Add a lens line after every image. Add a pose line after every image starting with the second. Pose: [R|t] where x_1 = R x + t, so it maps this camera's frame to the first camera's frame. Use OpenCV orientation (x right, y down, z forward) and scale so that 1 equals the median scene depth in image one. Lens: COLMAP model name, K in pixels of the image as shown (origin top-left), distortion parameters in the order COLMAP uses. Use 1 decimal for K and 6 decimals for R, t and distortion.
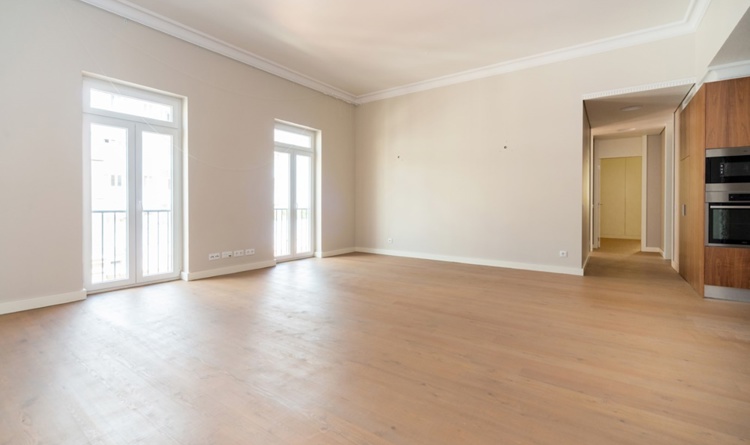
lens RADIAL K [[337.5, 0, 375.0], [0, 337.5, 222.5], [0, 0, 1]] dist [-0.002548, -0.000305]
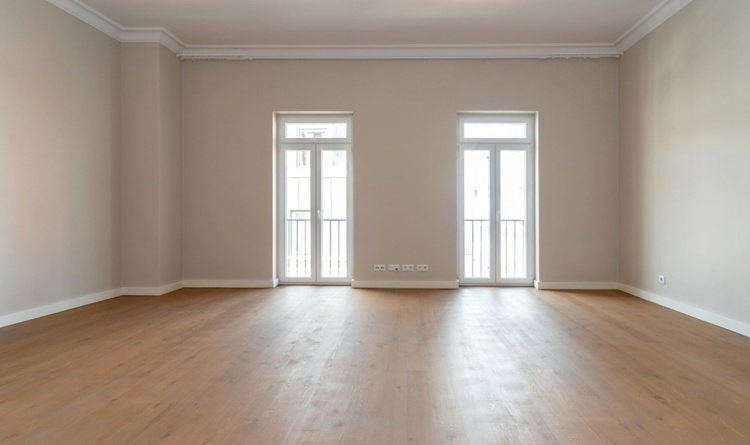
lens RADIAL K [[337.5, 0, 375.0], [0, 337.5, 222.5], [0, 0, 1]] dist [-0.002548, -0.000305]
pose [[0.575486, 0.020805, -0.817547, 0.255306], [-0.046051, 0.998915, -0.006996, -0.017904], [0.816514, 0.041675, 0.575820, 0.349489]]
